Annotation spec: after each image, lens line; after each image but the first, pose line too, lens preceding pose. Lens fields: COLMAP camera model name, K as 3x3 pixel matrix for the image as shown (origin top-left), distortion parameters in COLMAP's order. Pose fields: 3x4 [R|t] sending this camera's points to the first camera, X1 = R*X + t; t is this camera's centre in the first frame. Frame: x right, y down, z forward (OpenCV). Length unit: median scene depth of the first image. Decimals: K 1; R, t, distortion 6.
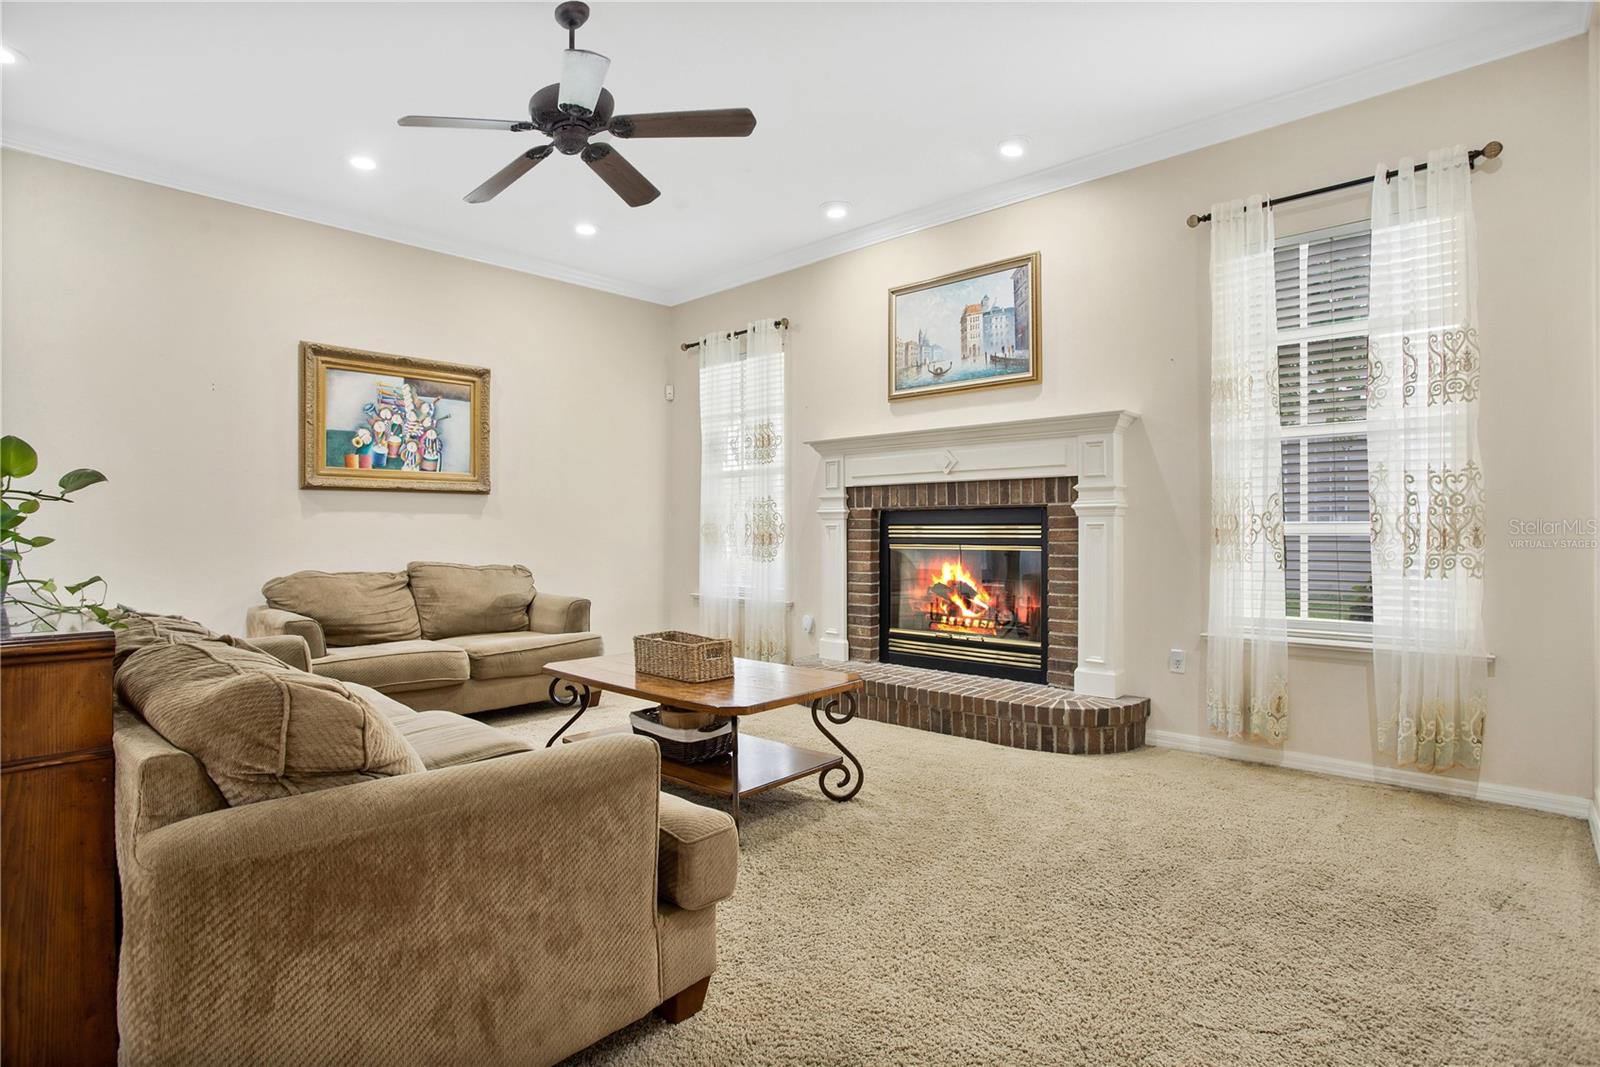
lens RADIAL K [[805.2, 0, 792.4], [0, 805.2, 526.5], [0, 0, 1]] dist [-0.067553, 0.036890]
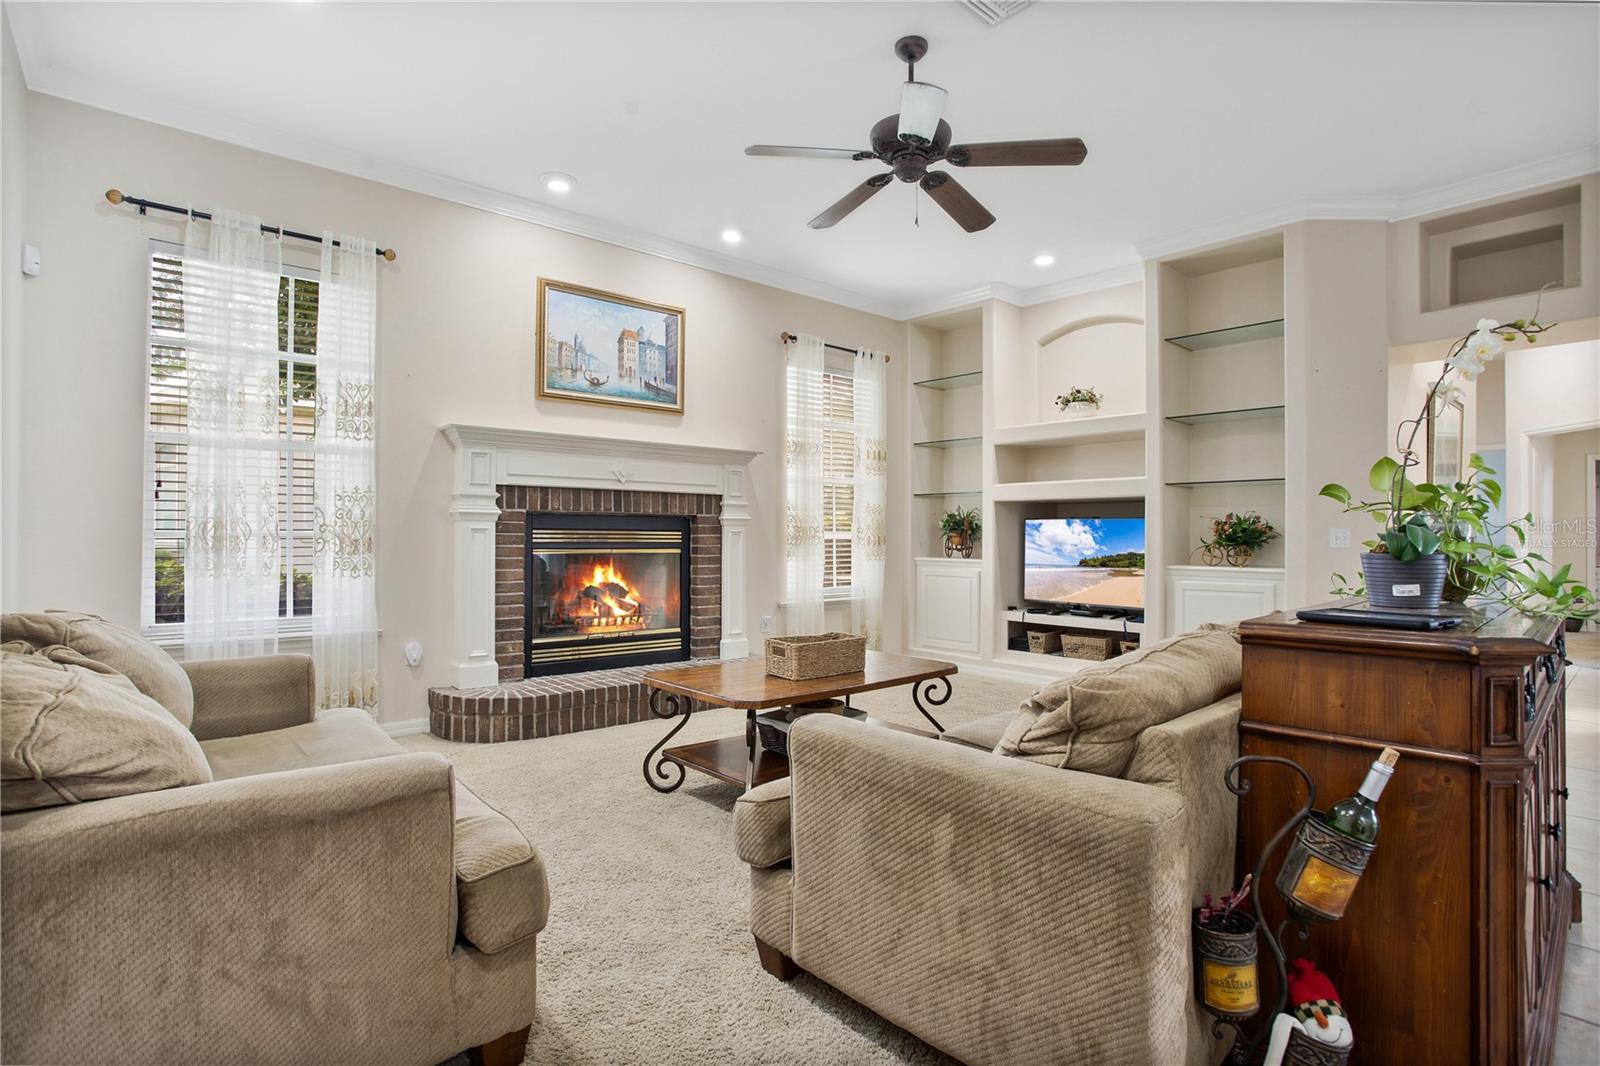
lens RADIAL K [[805.2, 0, 792.4], [0, 805.2, 526.0], [0, 0, 1]] dist [-0.067553, 0.036890]
pose [[0.112694, 0.018676, 0.993454, -0.834043], [-0.006786, 0.999814, -0.018026, 0.010085], [-0.993607, -0.004710, 0.112800, 0.647967]]
